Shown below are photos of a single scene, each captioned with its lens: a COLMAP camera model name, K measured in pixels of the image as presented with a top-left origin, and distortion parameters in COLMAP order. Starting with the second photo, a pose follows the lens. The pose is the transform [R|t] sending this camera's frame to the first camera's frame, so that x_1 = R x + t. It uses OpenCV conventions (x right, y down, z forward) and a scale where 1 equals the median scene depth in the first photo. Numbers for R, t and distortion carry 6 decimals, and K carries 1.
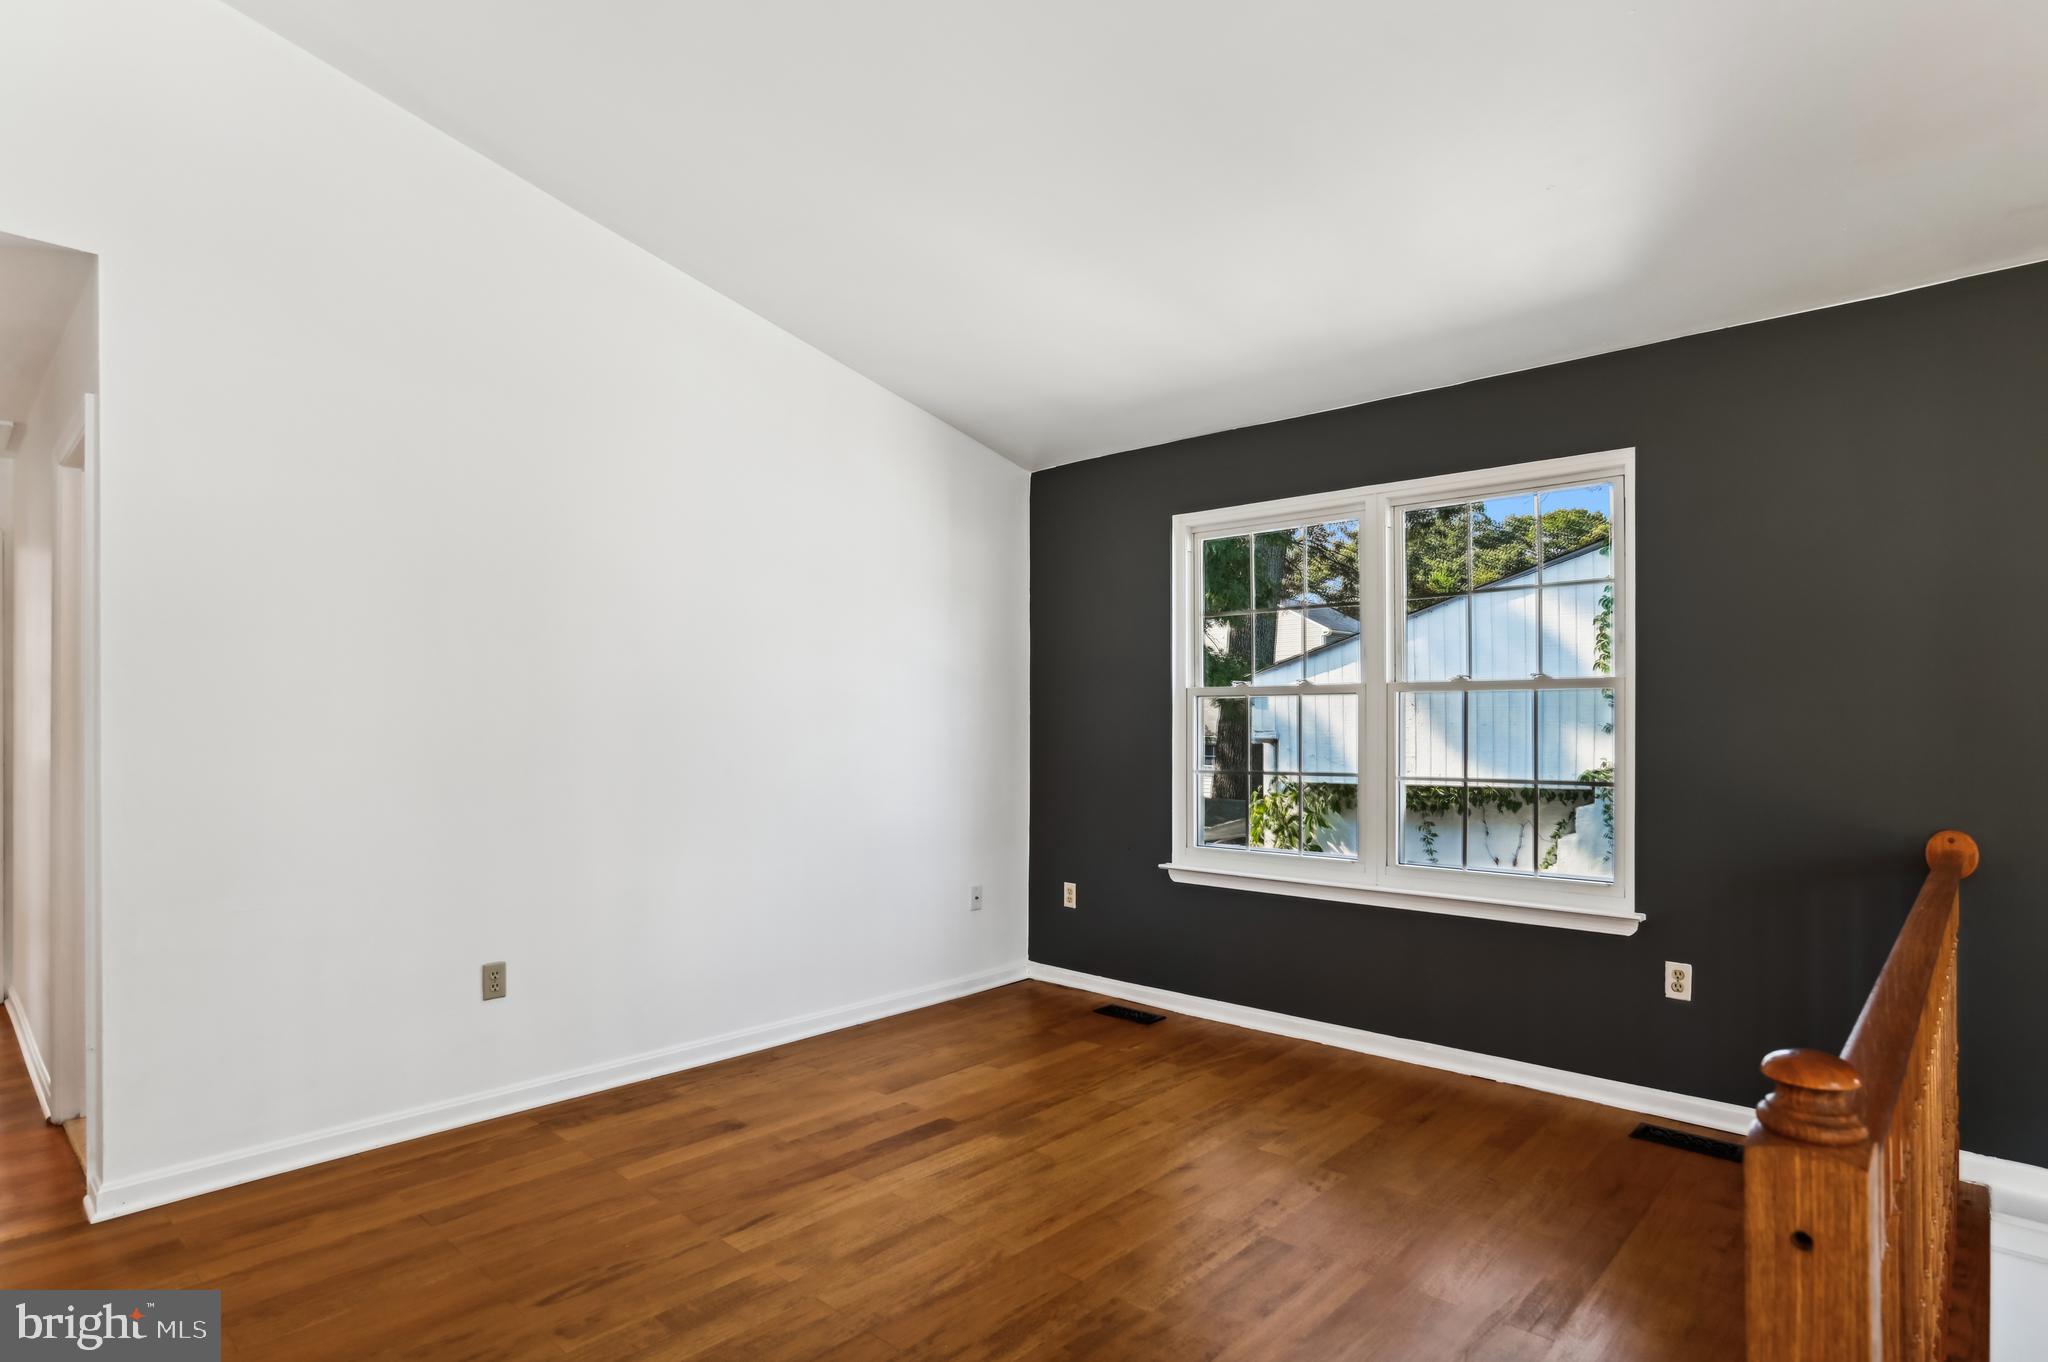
lens RADIAL K [[1059.3, 0, 1021.9], [0, 1059.3, 720.3], [0, 0, 1]] dist [-0.018024, 0.005687]
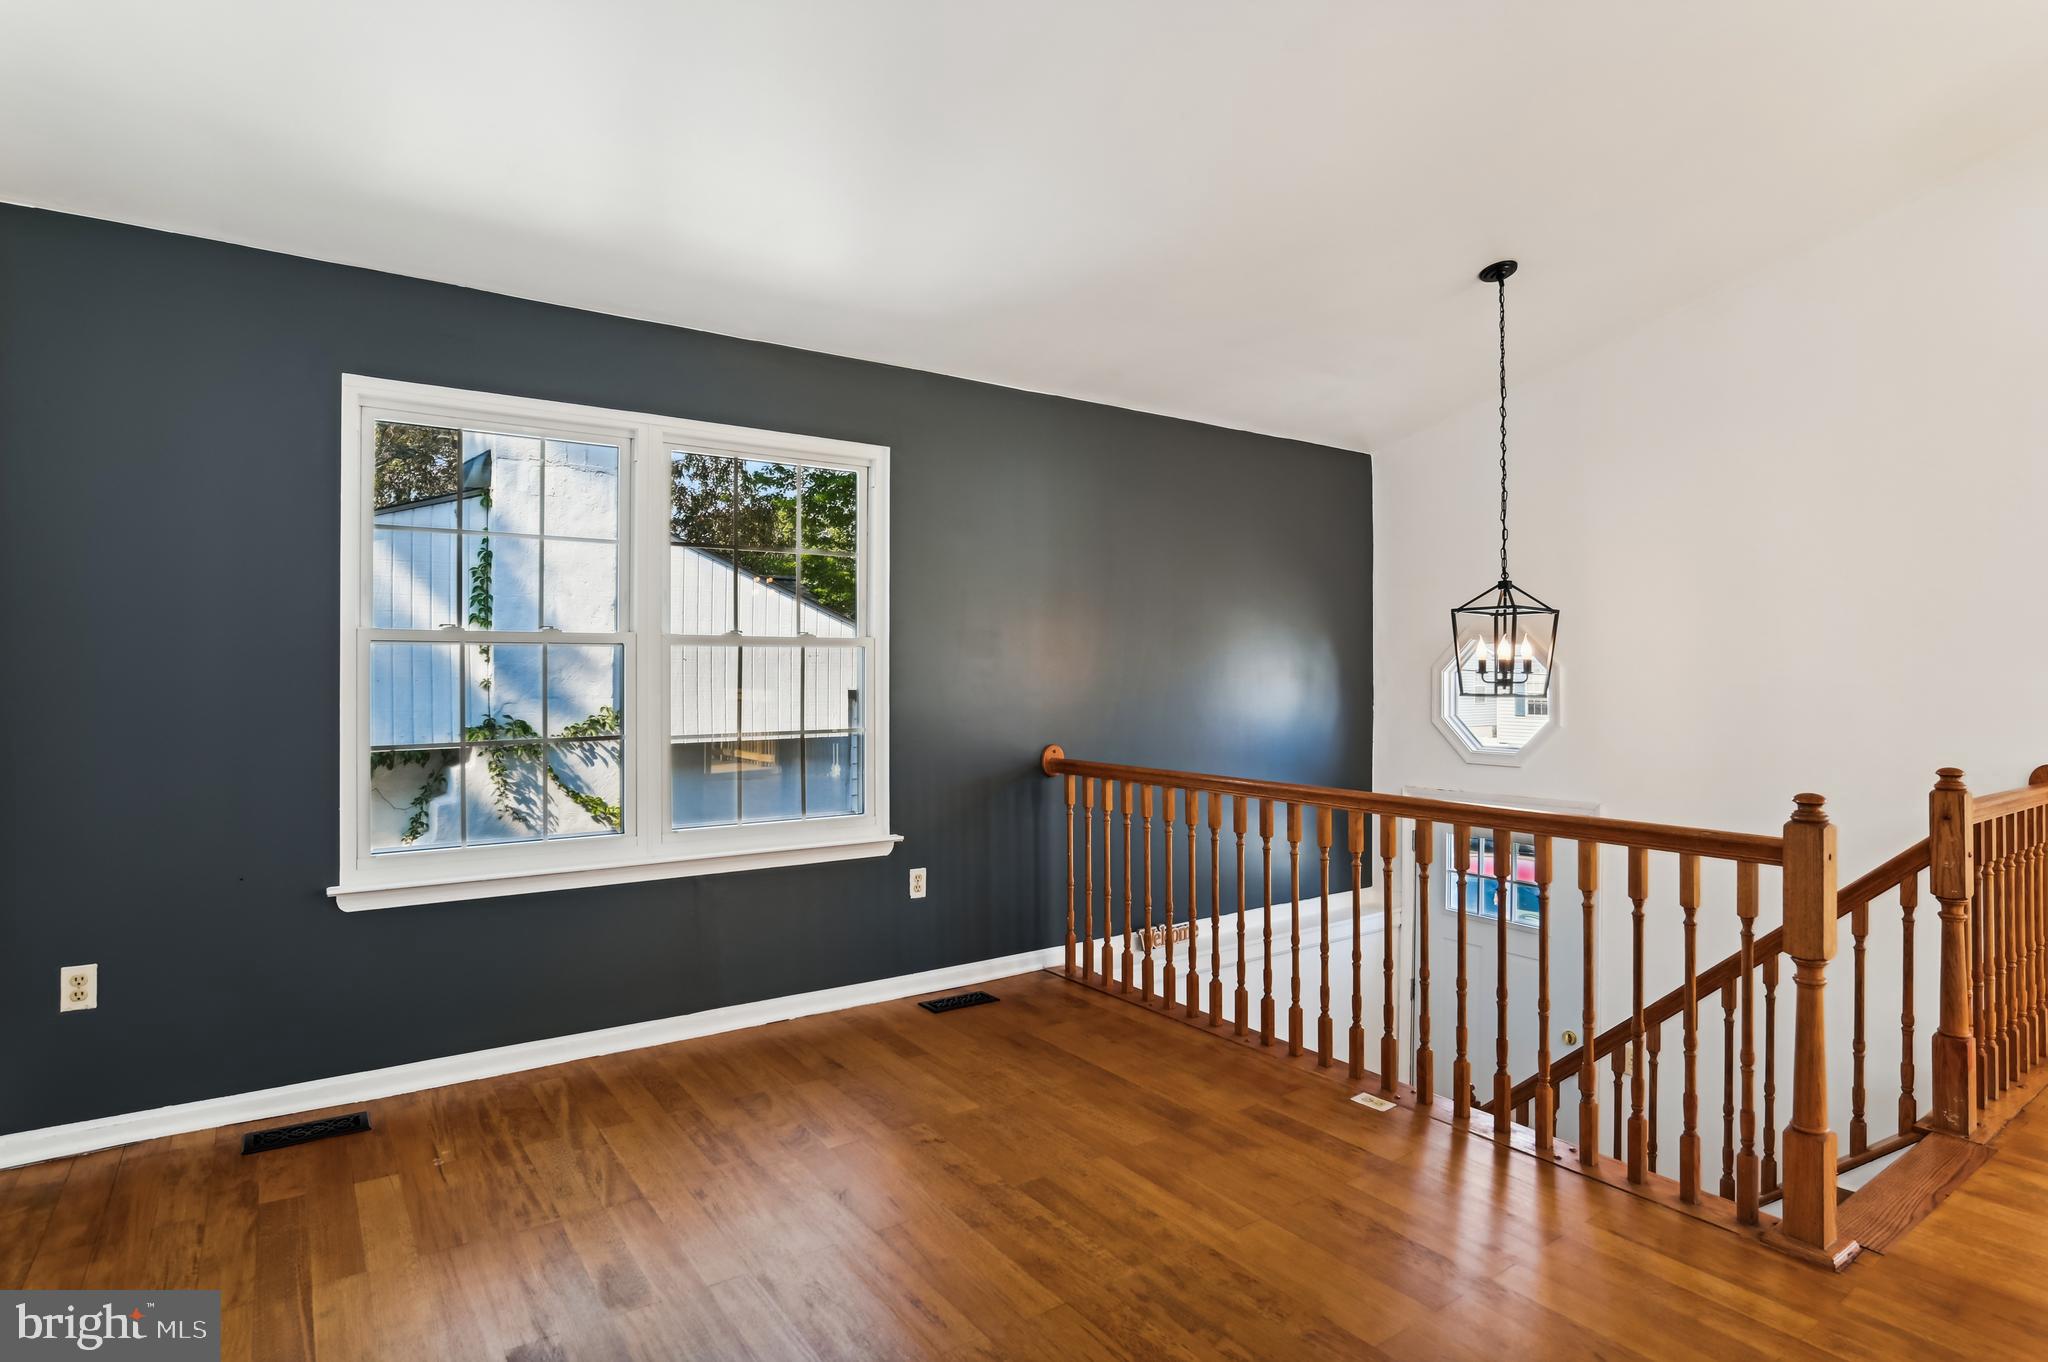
lens RADIAL K [[1059.3, 0, 1024.9], [0, 1059.3, 661.6], [0, 0, 1]] dist [-0.018024, 0.005687]
pose [[0.217402, 0.021095, 0.975854, -0.528477], [0.002554, 0.999751, -0.022181, 0.010586], [-0.976079, 0.007314, 0.217294, 0.538538]]
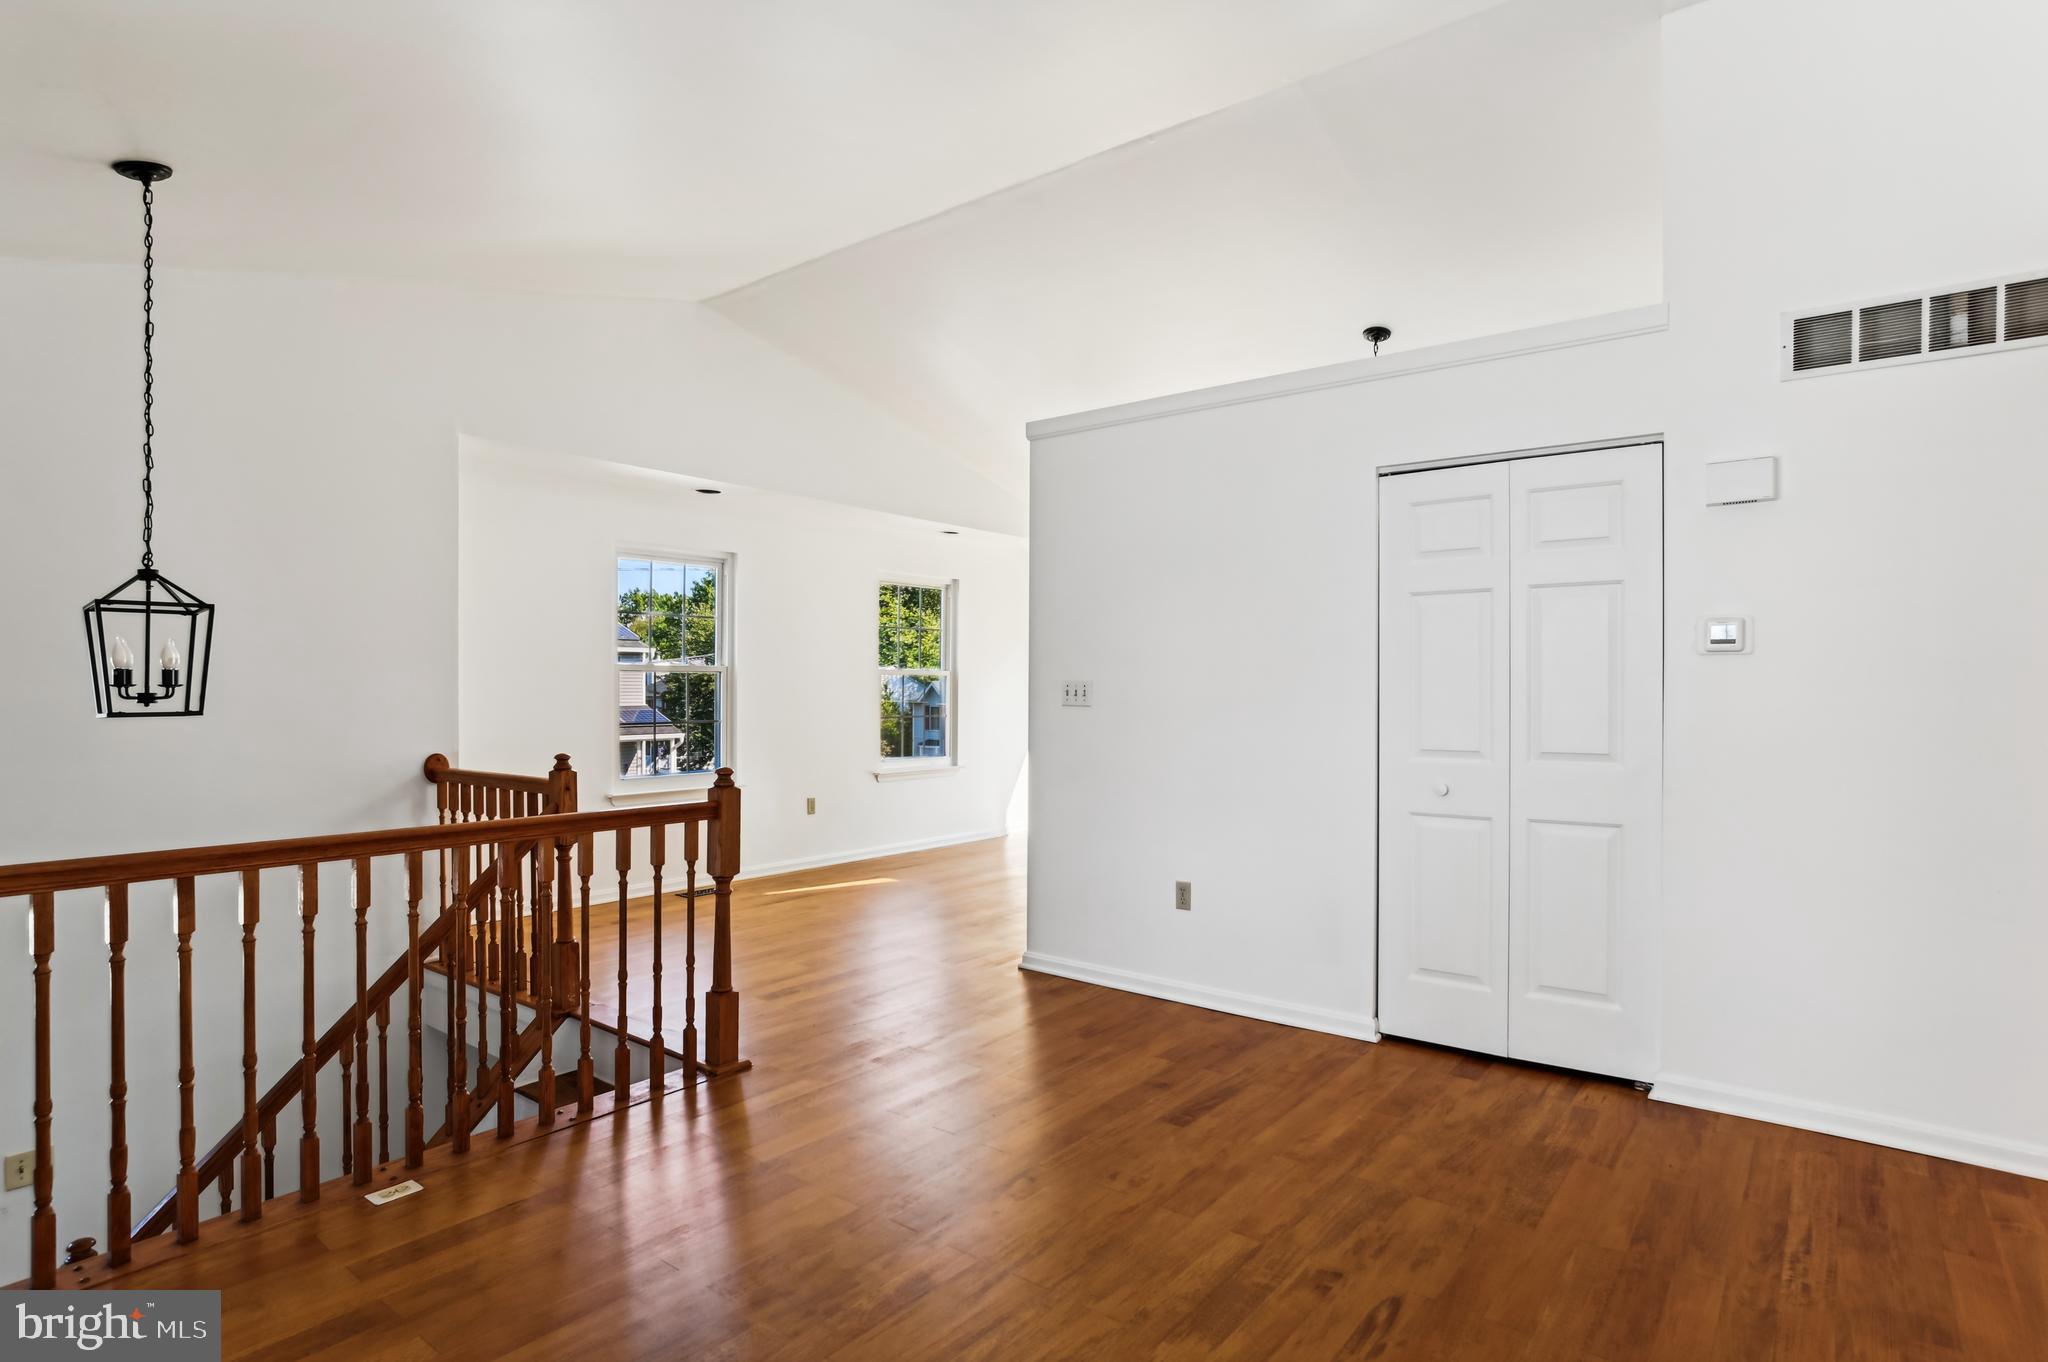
lens RADIAL K [[1059.3, 0, 1011.5], [0, 1059.3, 682.5], [0, 0, 1]] dist [-0.018024, 0.005687]
pose [[-0.996437, -0.003177, -0.084284, -0.012697], [-0.003797, 0.999967, 0.007190, -0.011072], [0.084259, 0.007484, -0.996416, 1.189094]]
